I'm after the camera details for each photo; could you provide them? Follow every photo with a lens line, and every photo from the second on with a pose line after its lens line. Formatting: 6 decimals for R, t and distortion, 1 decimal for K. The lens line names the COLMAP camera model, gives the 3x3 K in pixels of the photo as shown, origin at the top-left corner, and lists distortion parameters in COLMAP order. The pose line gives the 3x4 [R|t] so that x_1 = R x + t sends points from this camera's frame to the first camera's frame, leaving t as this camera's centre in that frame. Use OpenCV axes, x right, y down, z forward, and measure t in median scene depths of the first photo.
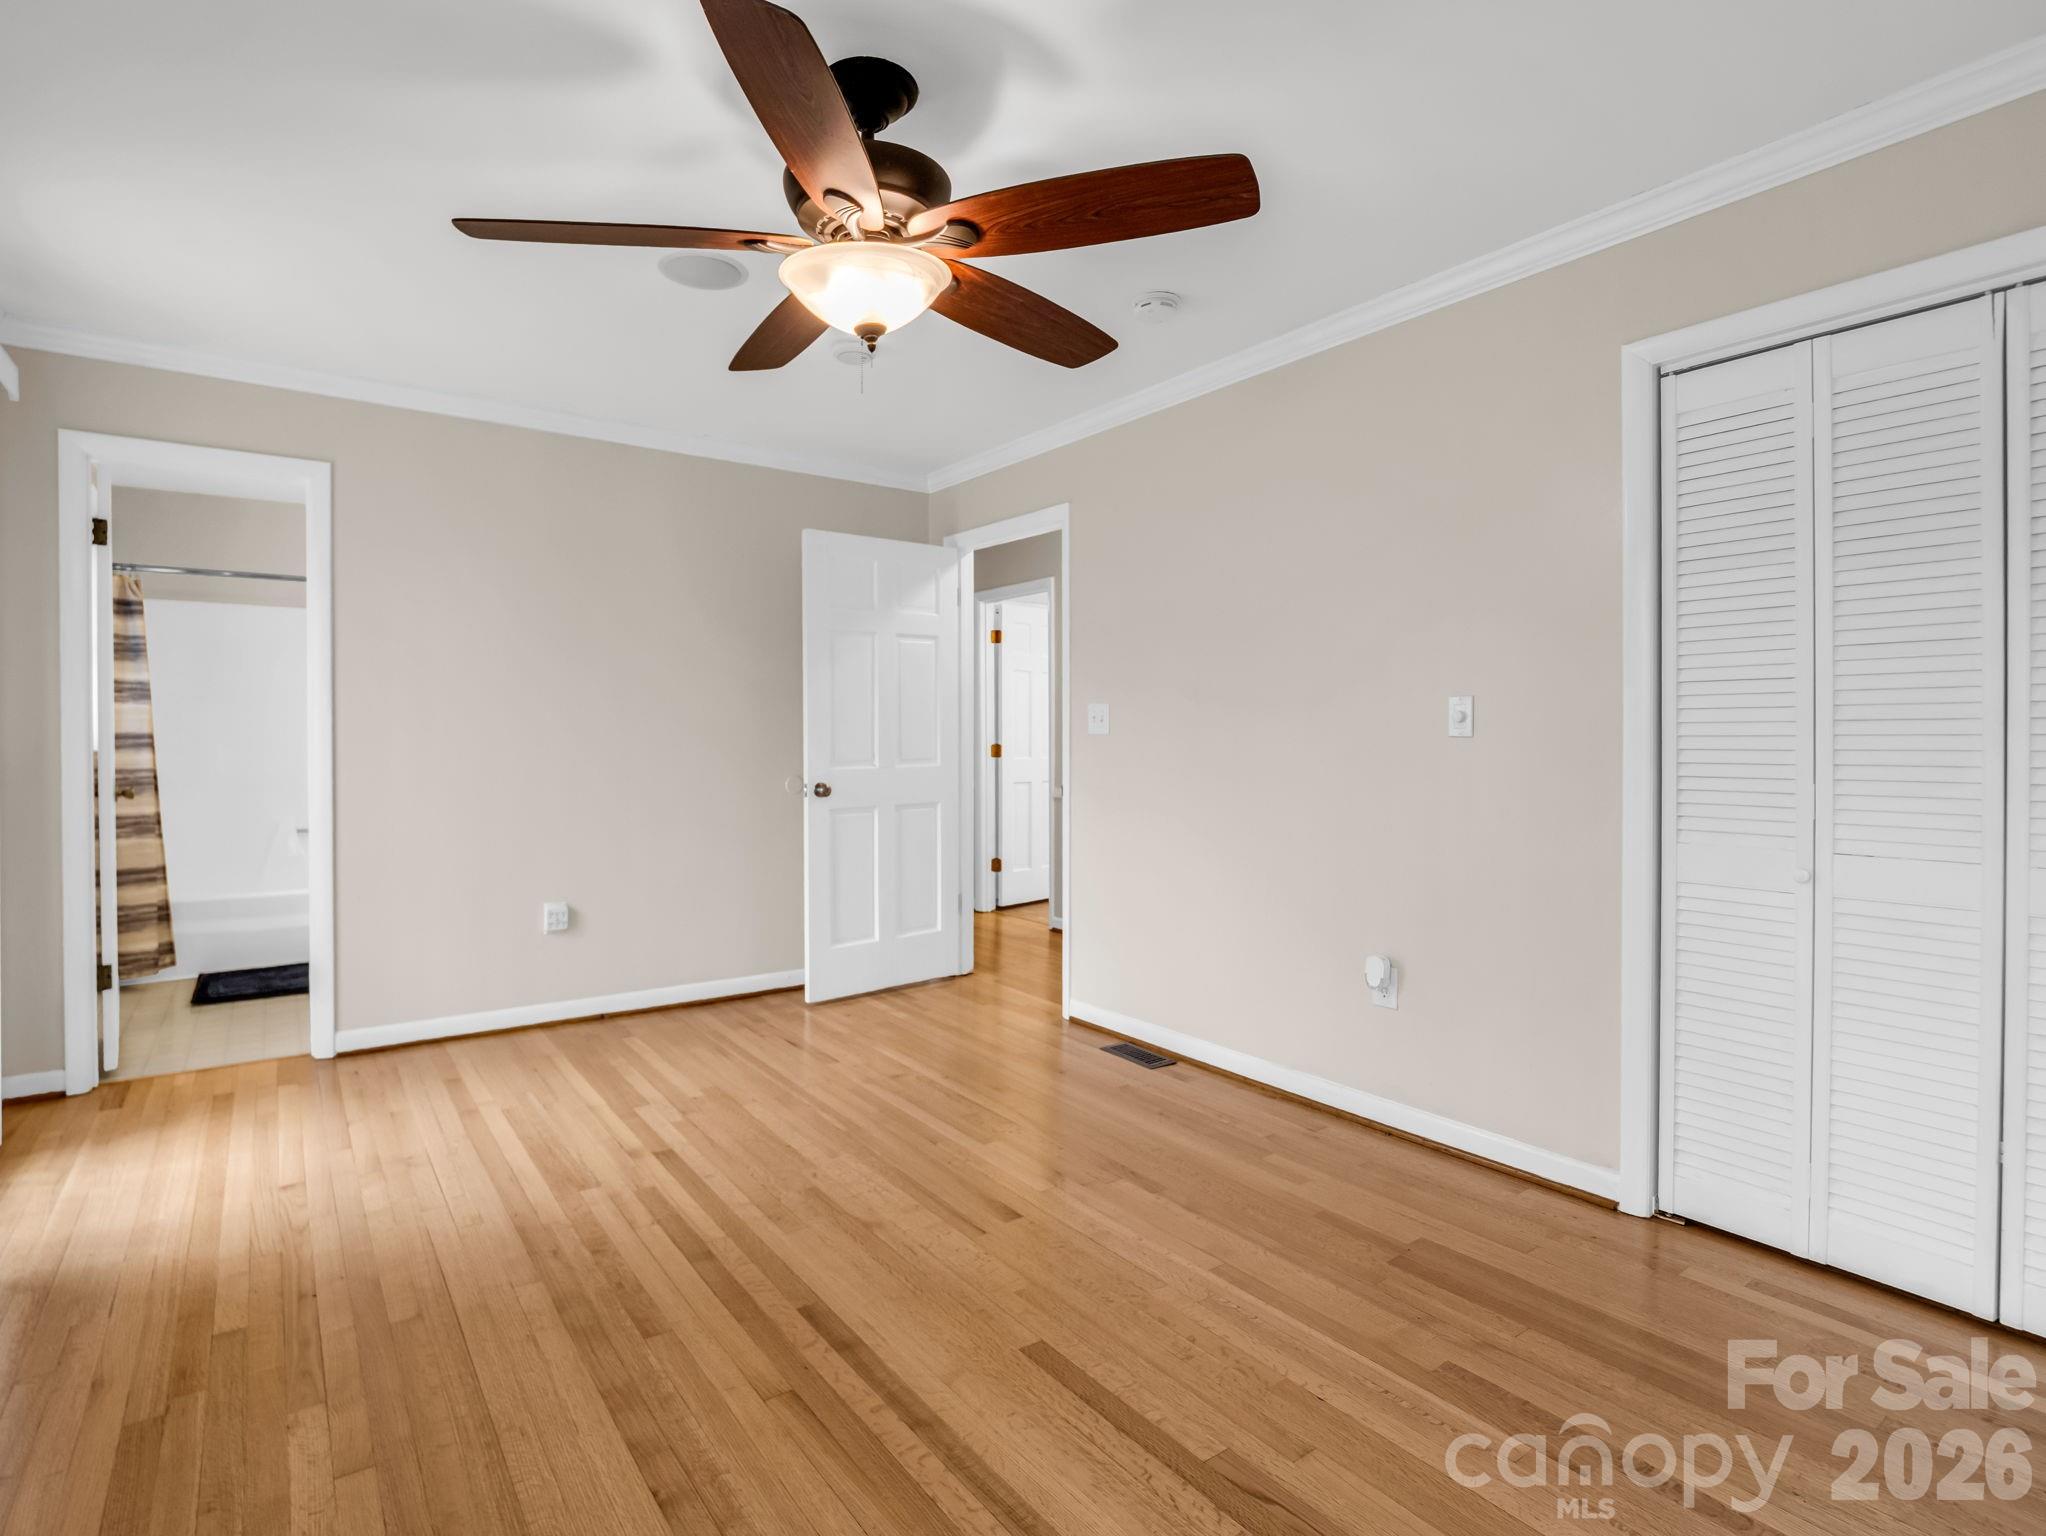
lens RADIAL K [[1005.2, 0, 1012.6], [0, 1005.2, 755.5], [0, 0, 1]] dist [-0.016170, 0.000118]
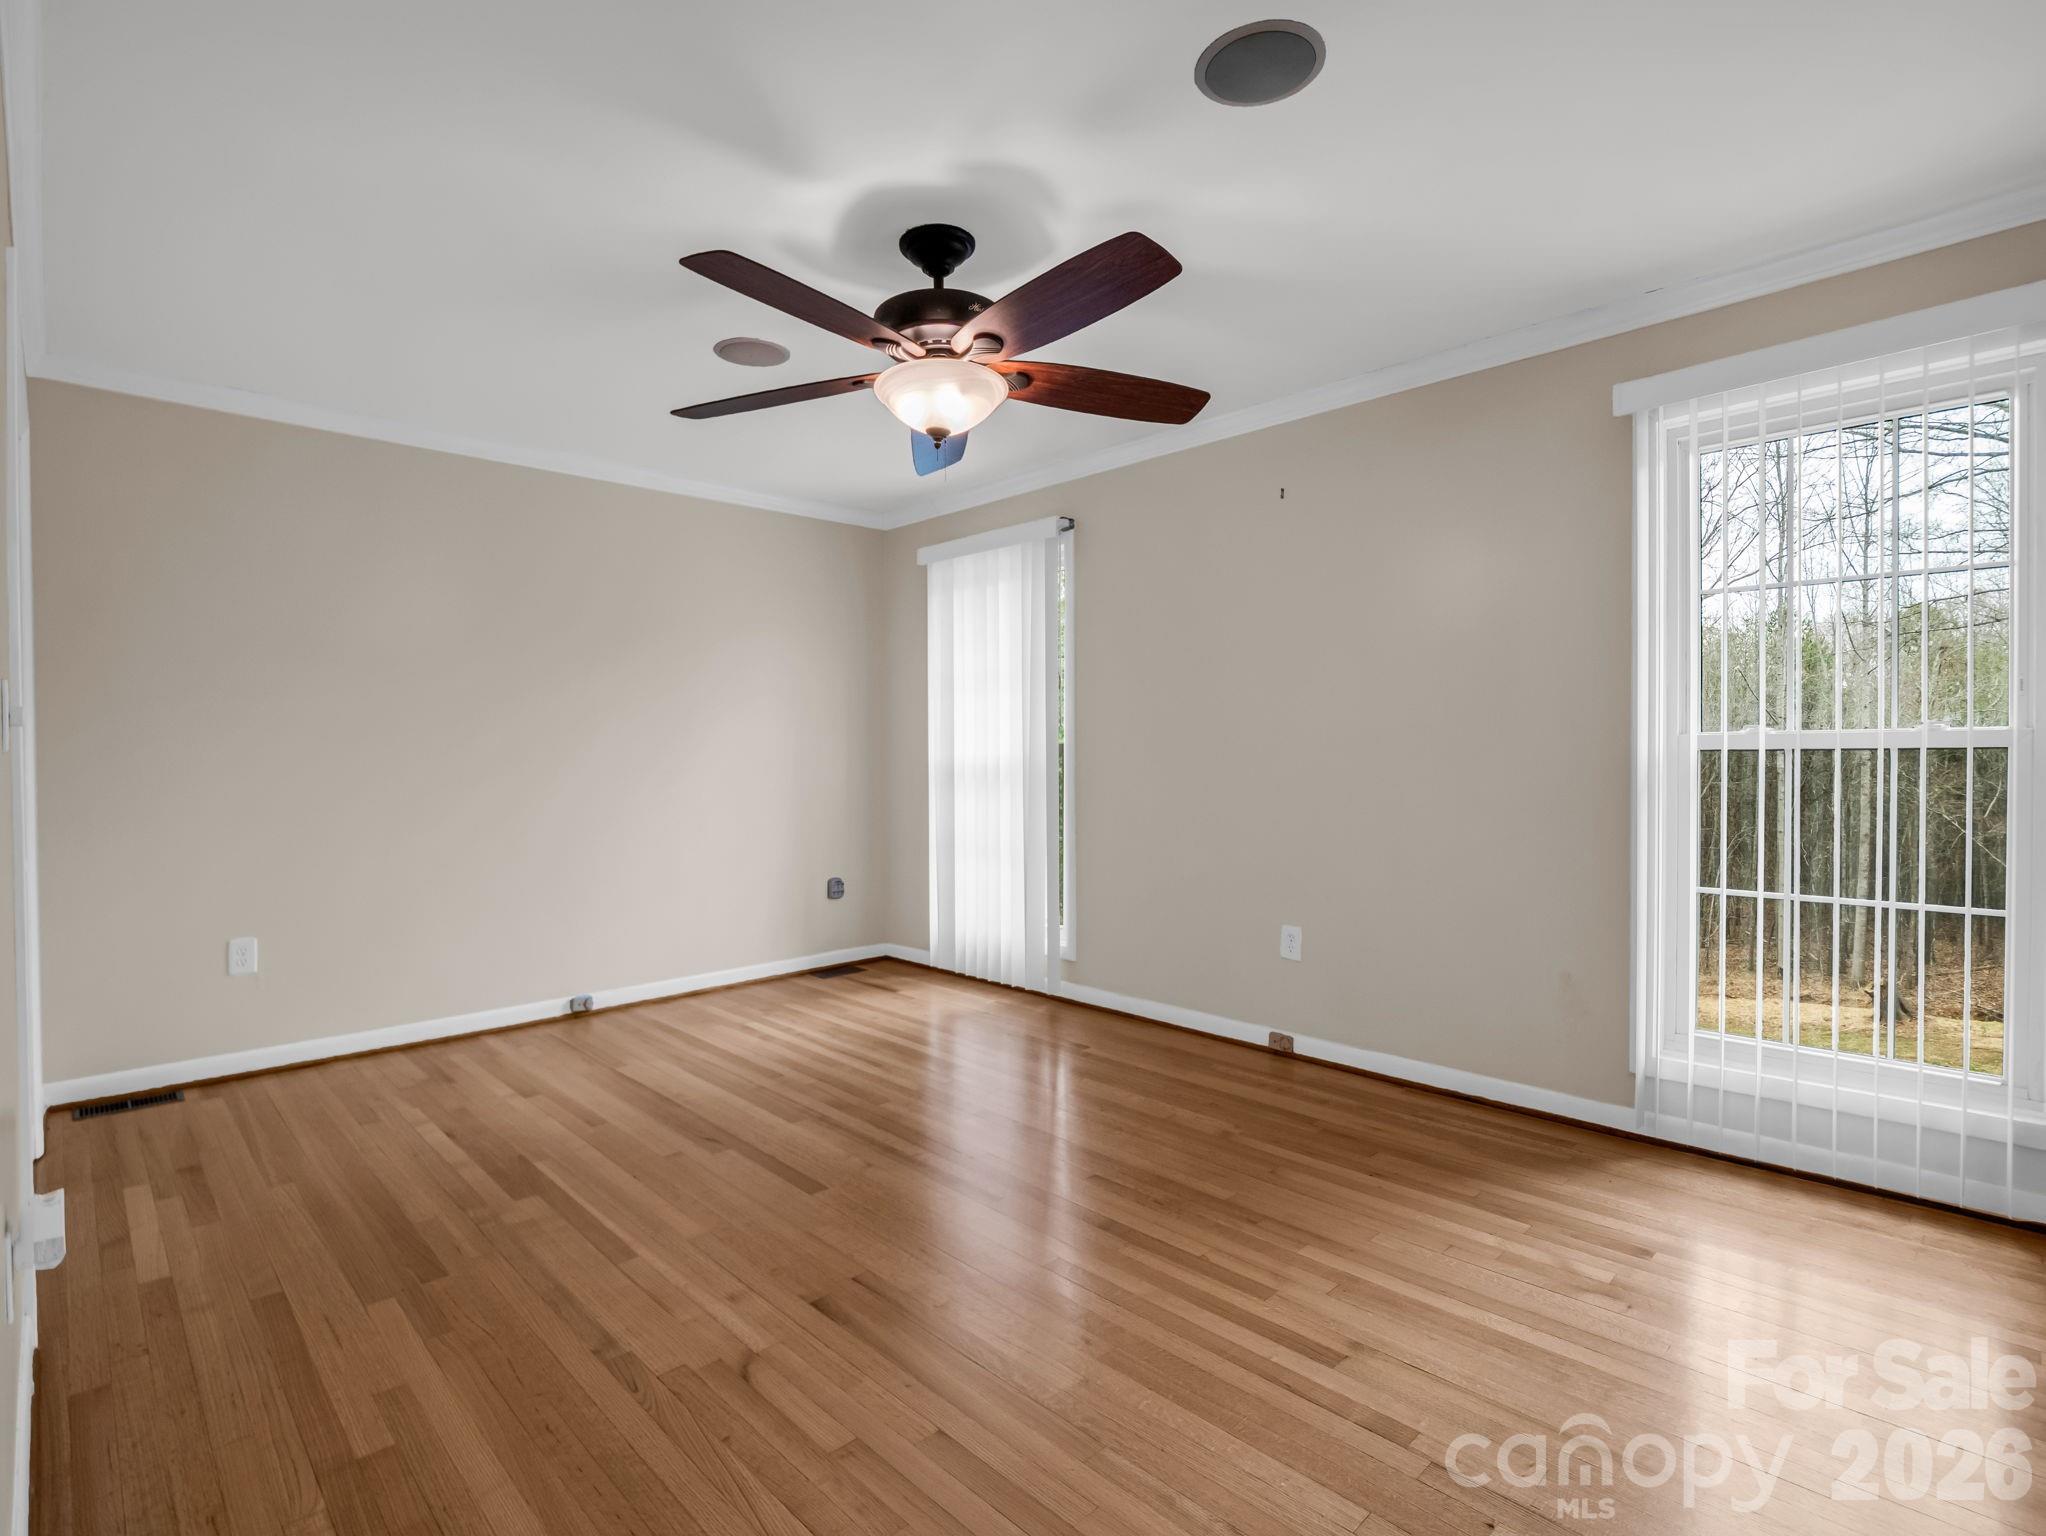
lens RADIAL K [[1005.2, 0, 1012.6], [0, 1005.2, 755.5], [0, 0, 1]] dist [-0.016170, 0.000118]
pose [[-0.991257, 0.005859, -0.131812, -0.055469], [0.003706, 0.999856, 0.016573, -0.028685], [0.131890, 0.015939, -0.991136, 1.957386]]
